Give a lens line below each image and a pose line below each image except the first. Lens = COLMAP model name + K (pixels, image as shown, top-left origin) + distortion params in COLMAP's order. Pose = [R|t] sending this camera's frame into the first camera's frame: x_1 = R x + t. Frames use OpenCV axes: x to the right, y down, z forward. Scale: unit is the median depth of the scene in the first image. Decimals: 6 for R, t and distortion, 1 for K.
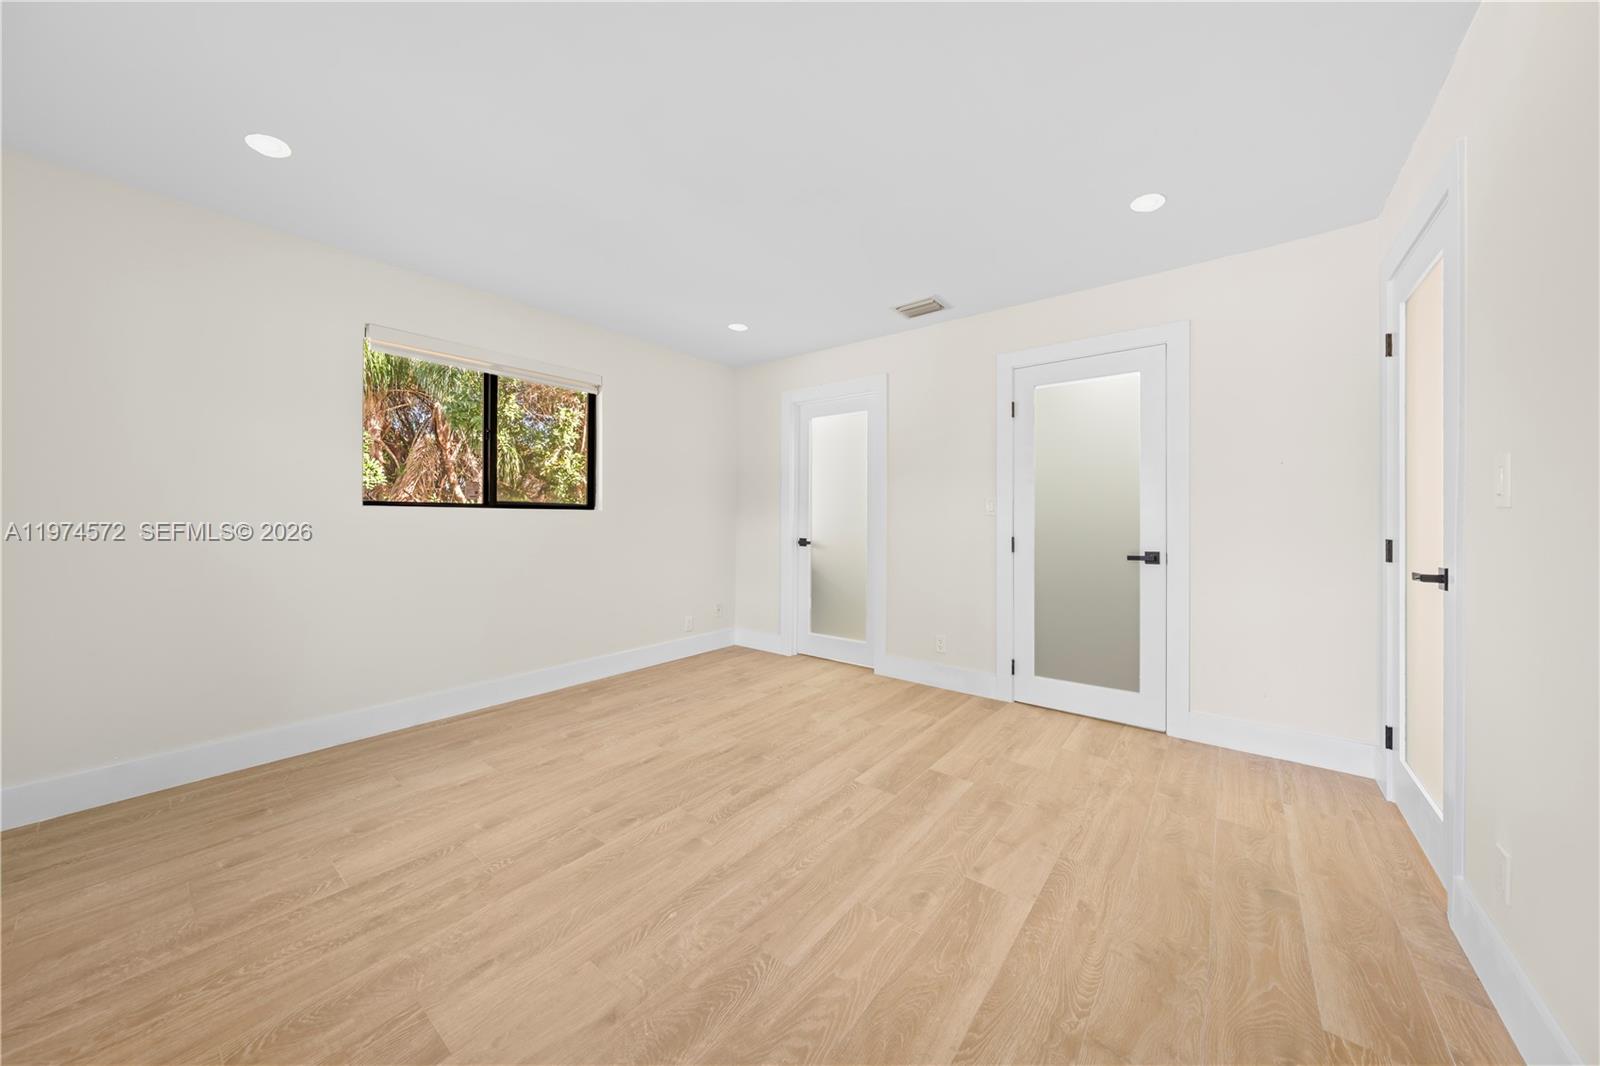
lens RADIAL K [[549.6, 0, 803.8], [0, 549.6, 519.6], [0, 0, 1]] dist [-0.005331, 0.000655]
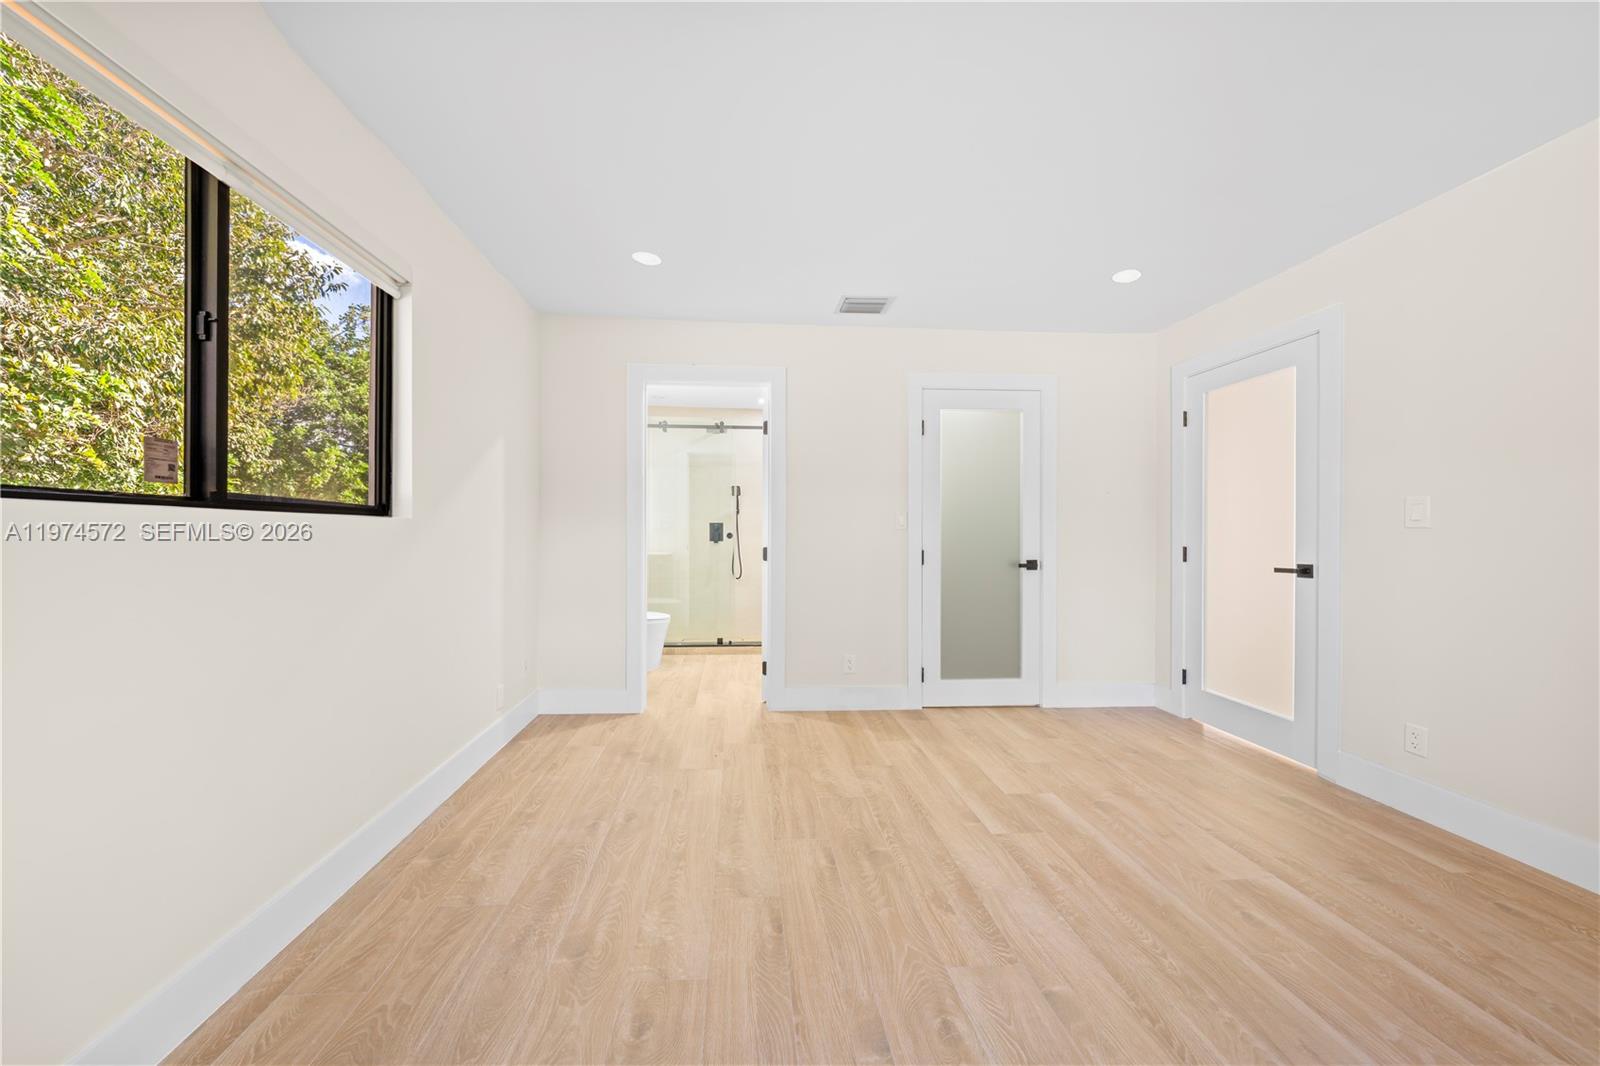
lens RADIAL K [[549.6, 0, 779.1], [0, 549.6, 541.3], [0, 0, 1]] dist [-0.005331, 0.000655]
pose [[0.743483, -0.011375, 0.668658, -0.679118], [-0.000395, 0.999848, 0.017448, -0.005578], [-0.668754, -0.013236, 0.743366, 0.535309]]
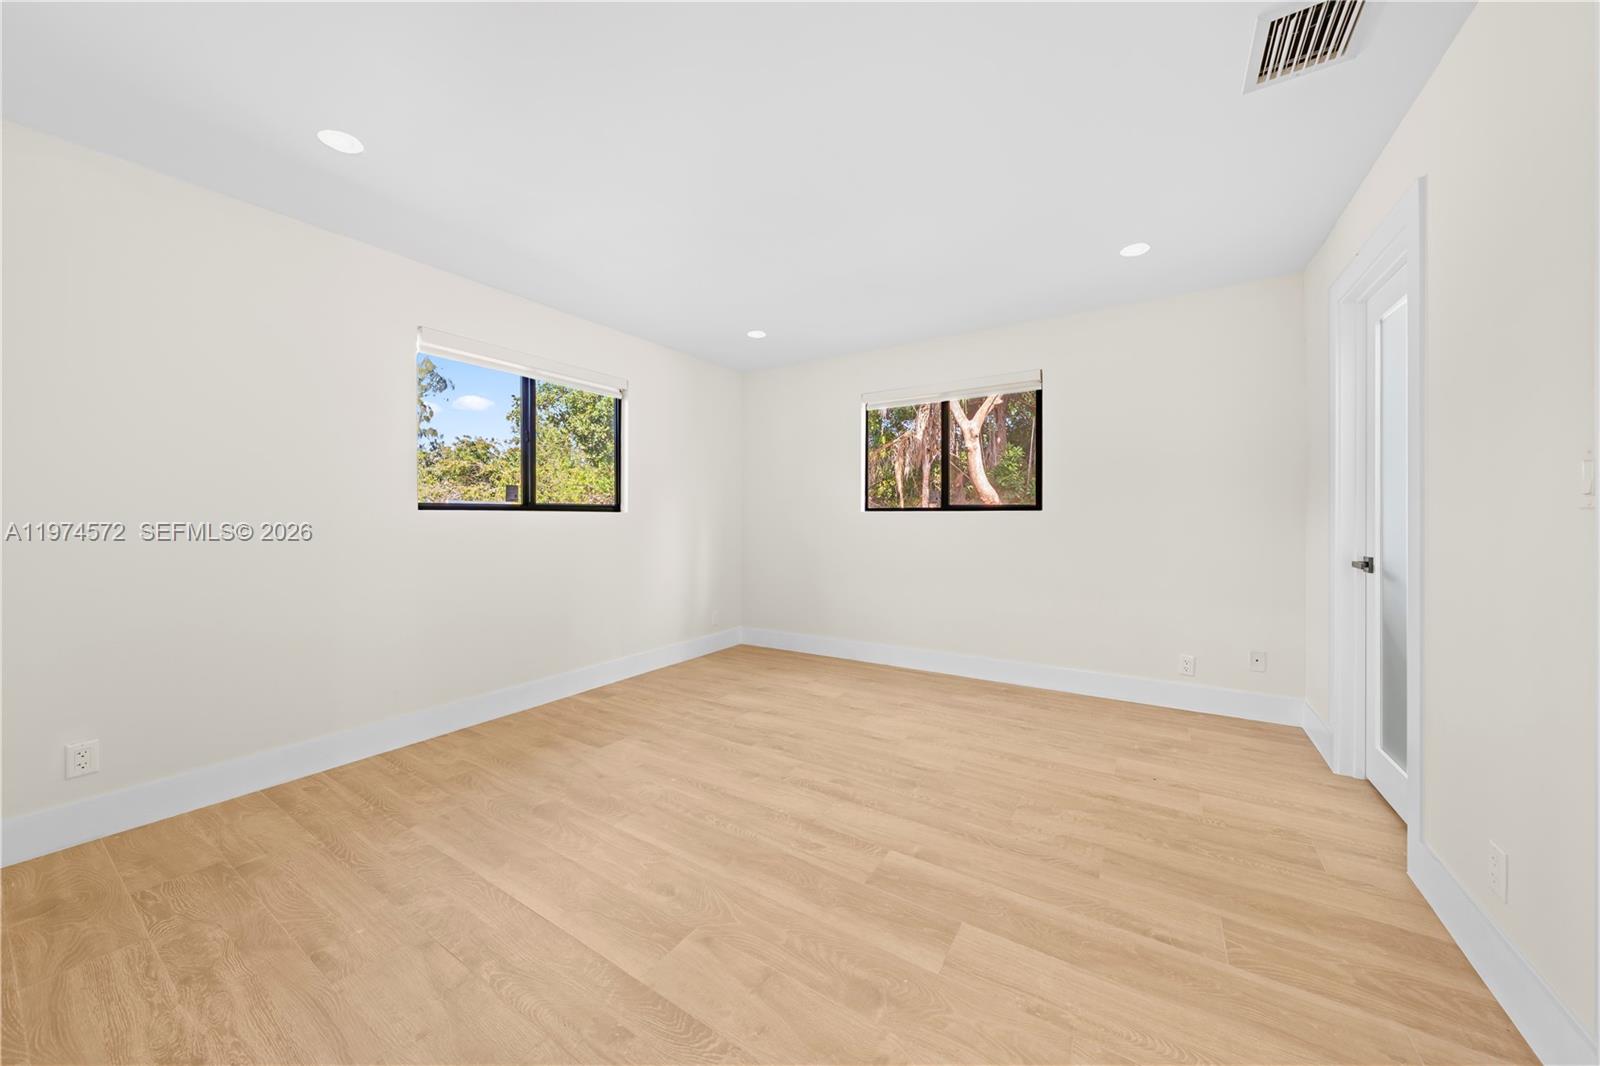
lens RADIAL K [[549.6, 0, 801.1], [0, 549.6, 530.0], [0, 0, 1]] dist [-0.005331, 0.000655]
pose [[0.096290, 0.018749, -0.995177, 0.791519], [-0.000364, 0.999823, 0.018802, -0.004252], [0.995353, -0.001448, 0.096280, 0.728985]]
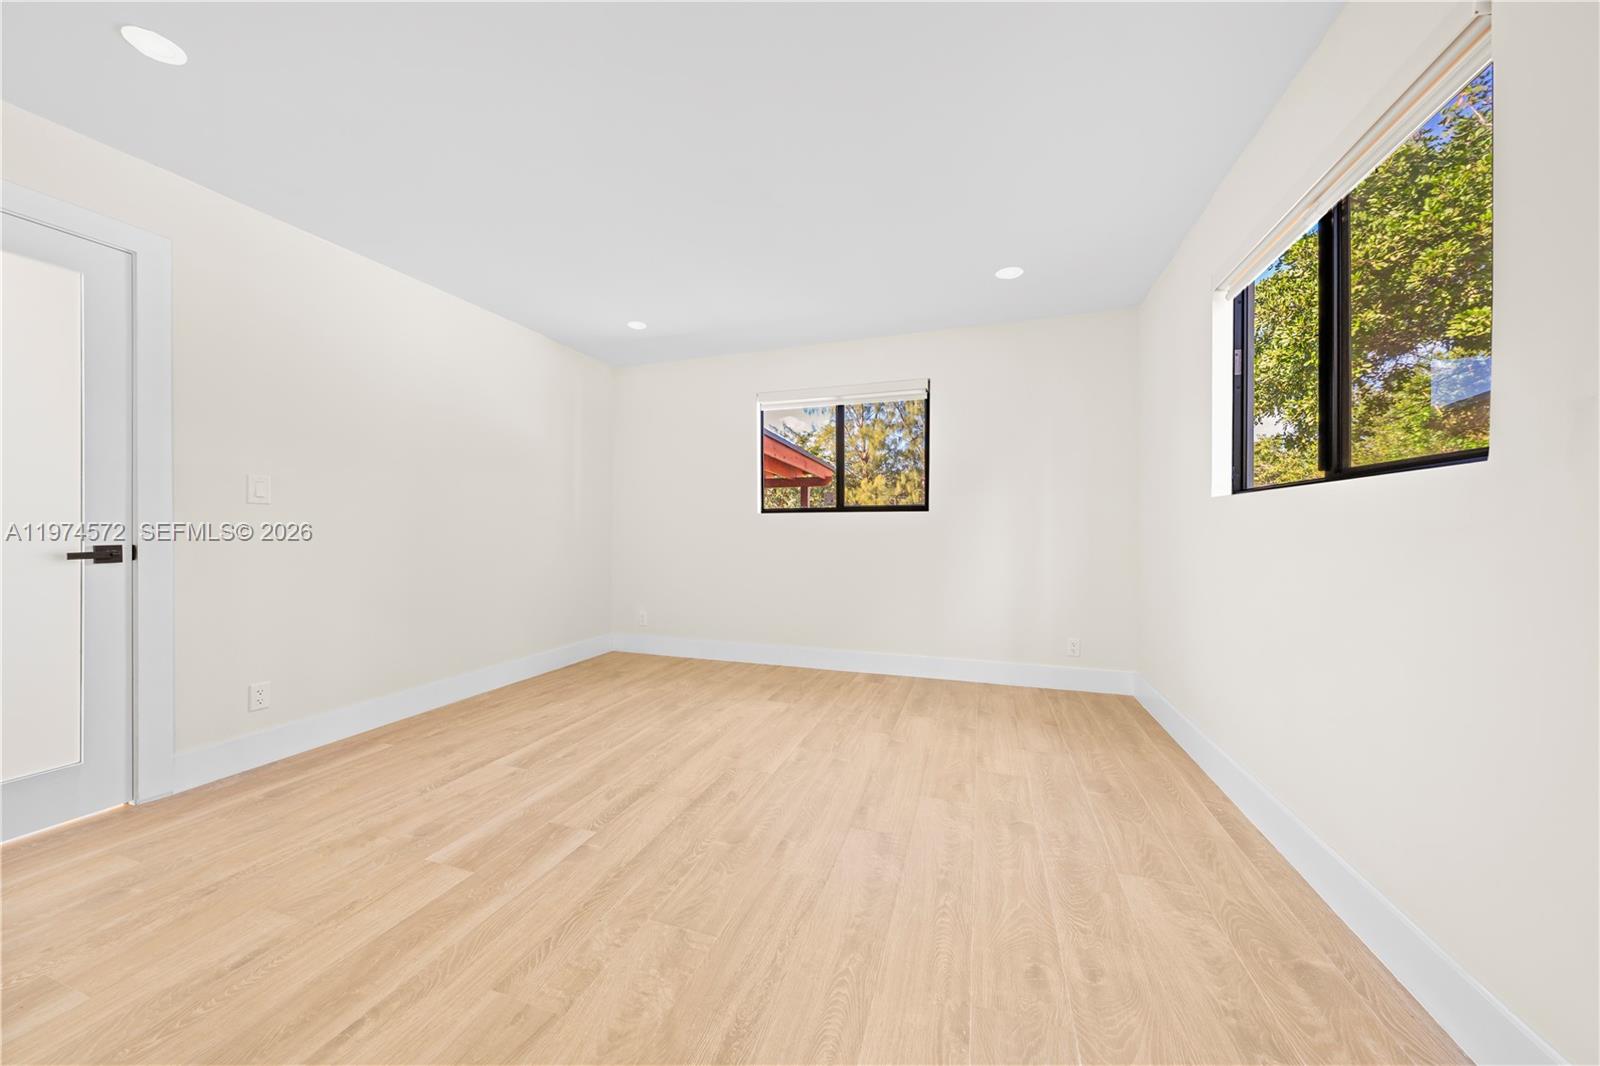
lens RADIAL K [[549.6, 0, 796.7], [0, 549.6, 529.1], [0, 0, 1]] dist [-0.005331, 0.000655]
pose [[-0.944351, -0.005102, -0.328901, 0.073791], [-0.005454, 0.999985, 0.000149, 0.028687], [0.328895, 0.001935, -0.944364, 1.697121]]
